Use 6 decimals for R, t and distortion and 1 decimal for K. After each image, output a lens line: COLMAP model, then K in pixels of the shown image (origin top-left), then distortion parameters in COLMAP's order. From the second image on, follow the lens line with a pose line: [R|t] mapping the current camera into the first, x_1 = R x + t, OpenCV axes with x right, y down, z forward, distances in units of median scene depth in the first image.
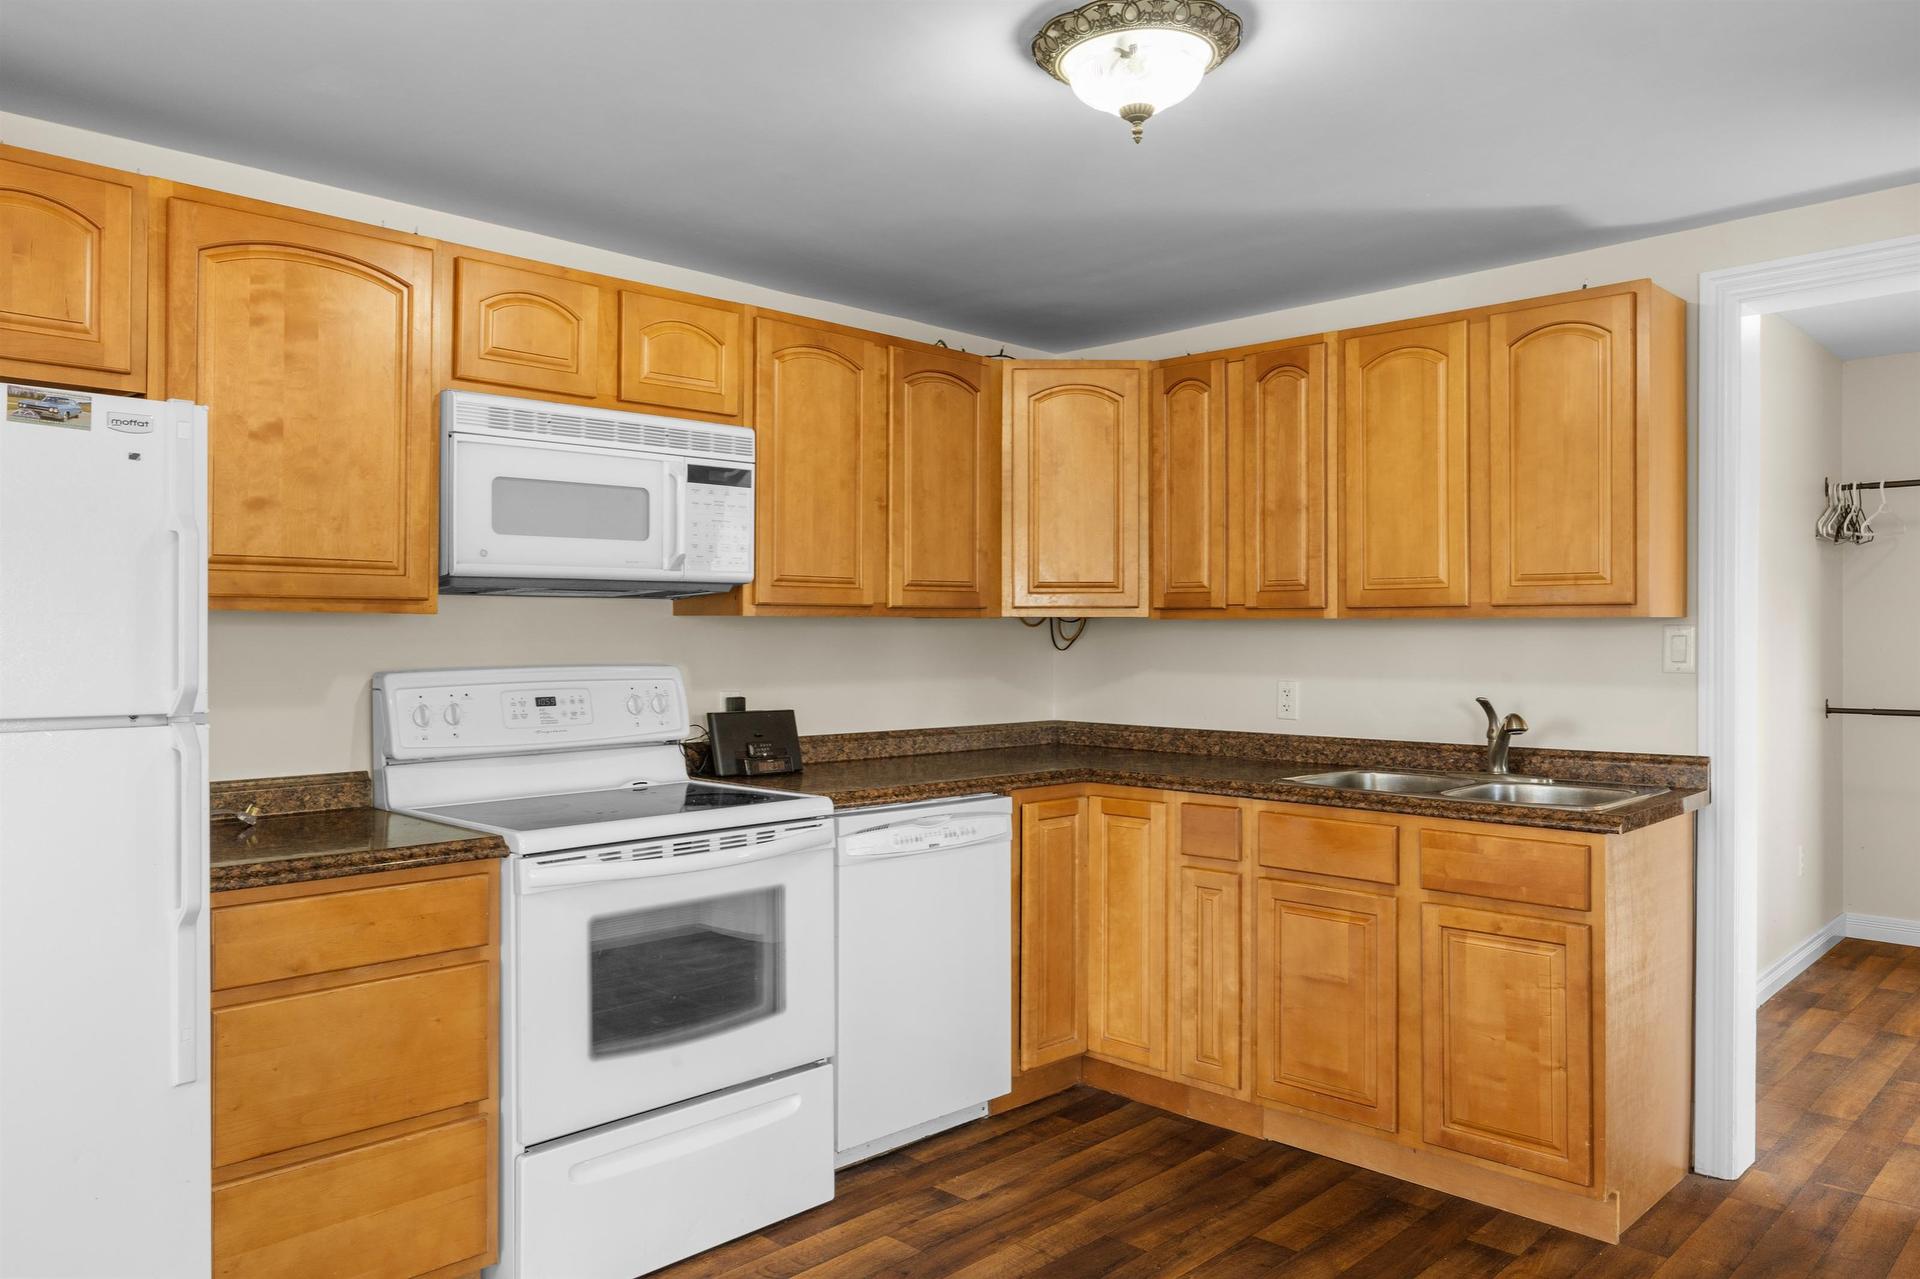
lens RADIAL K [[1355.1, 0, 964.4], [0, 1355.1, 646.0], [0, 0, 1]] dist [-0.001055, 0.008753]
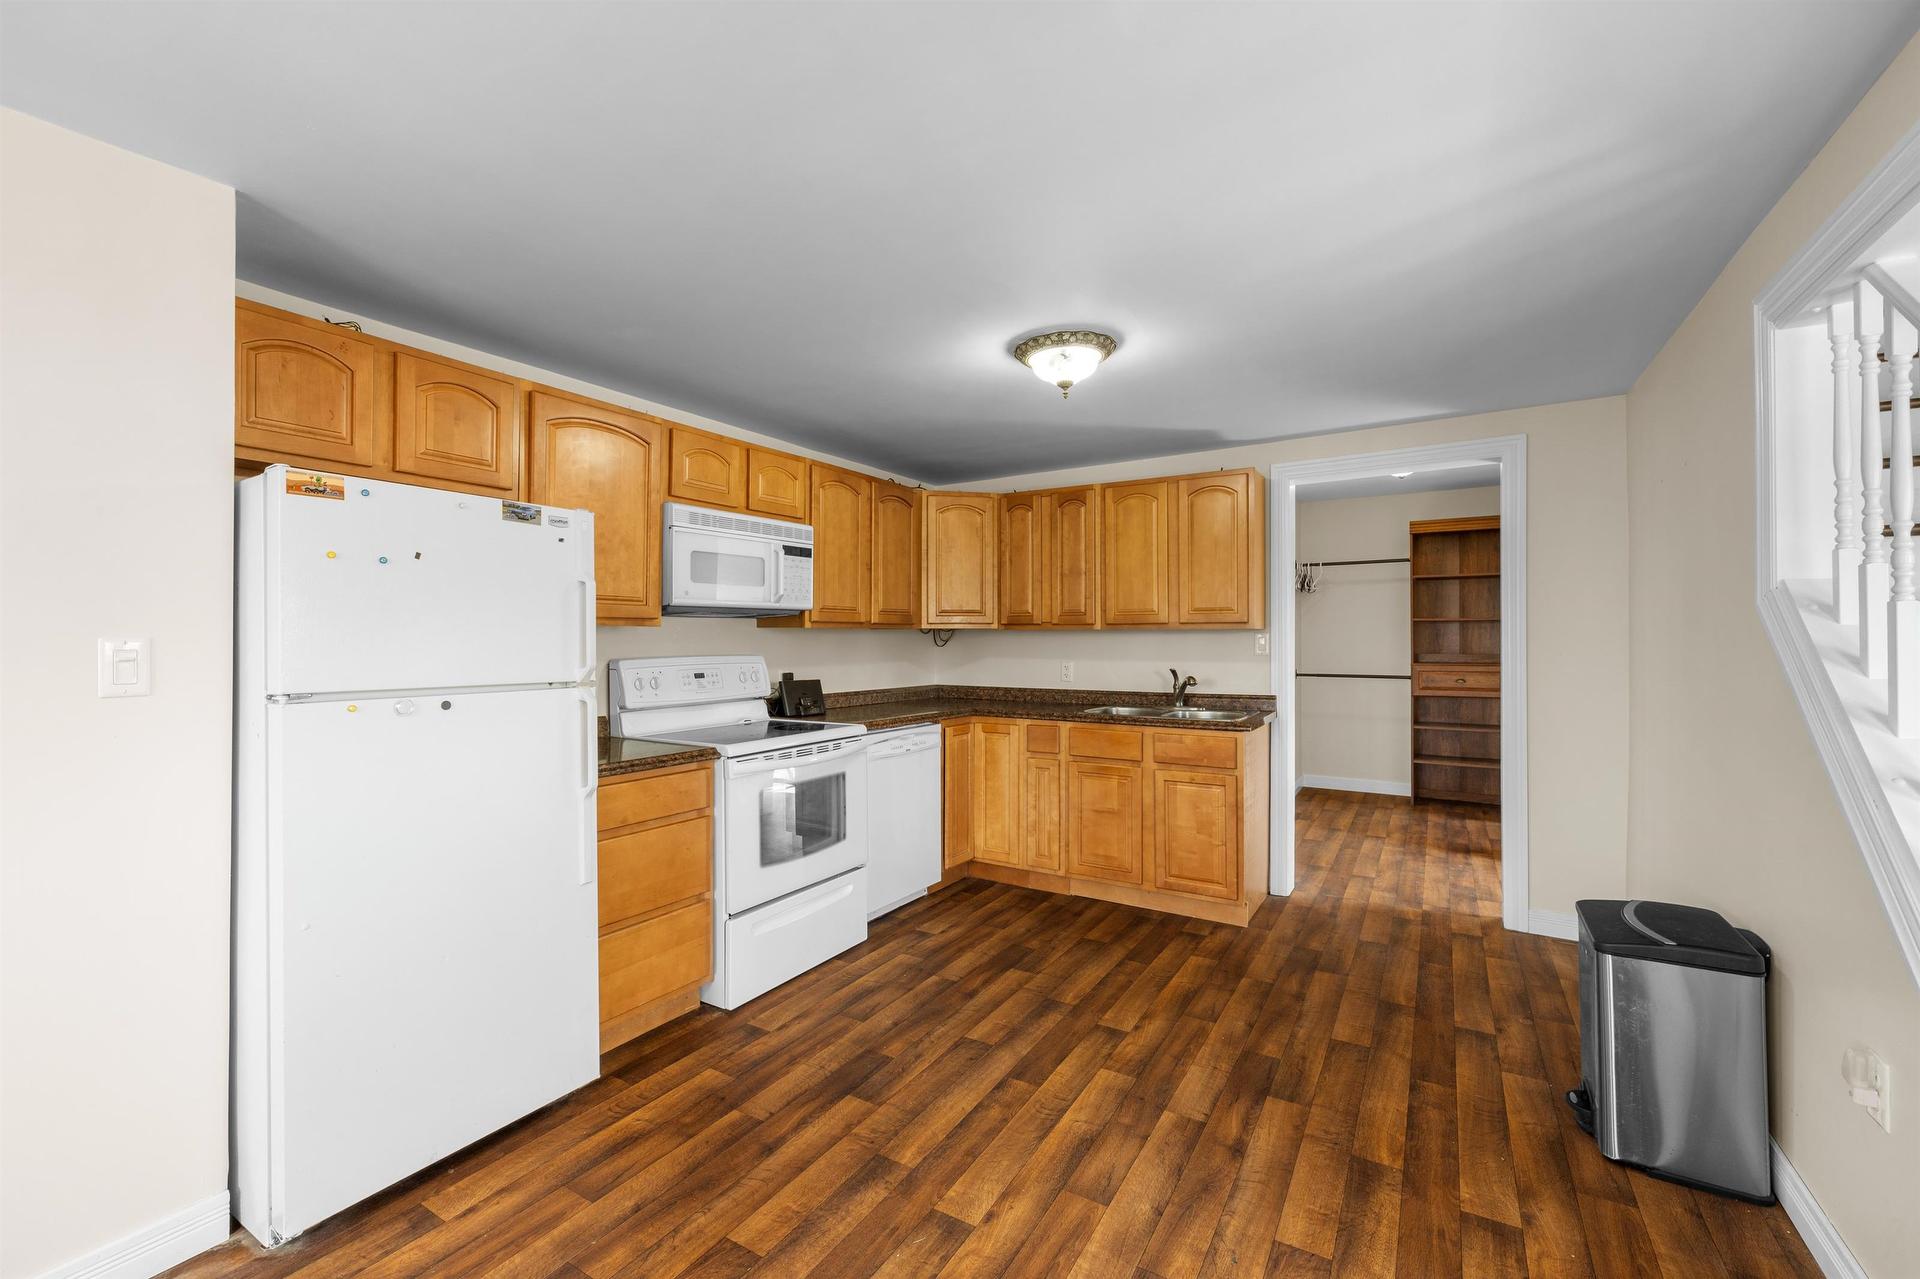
lens RADIAL K [[801.6, 0, 959.8], [0, 801.6, 645.3], [0, 0, 1]] dist [0.003103, 0.001010]
pose [[0.975973, -0.003938, 0.217854, -0.203689], [0.004127, 0.999991, -0.000413, 0.002758], [-0.217851, 0.001302, 0.975981, -0.106814]]
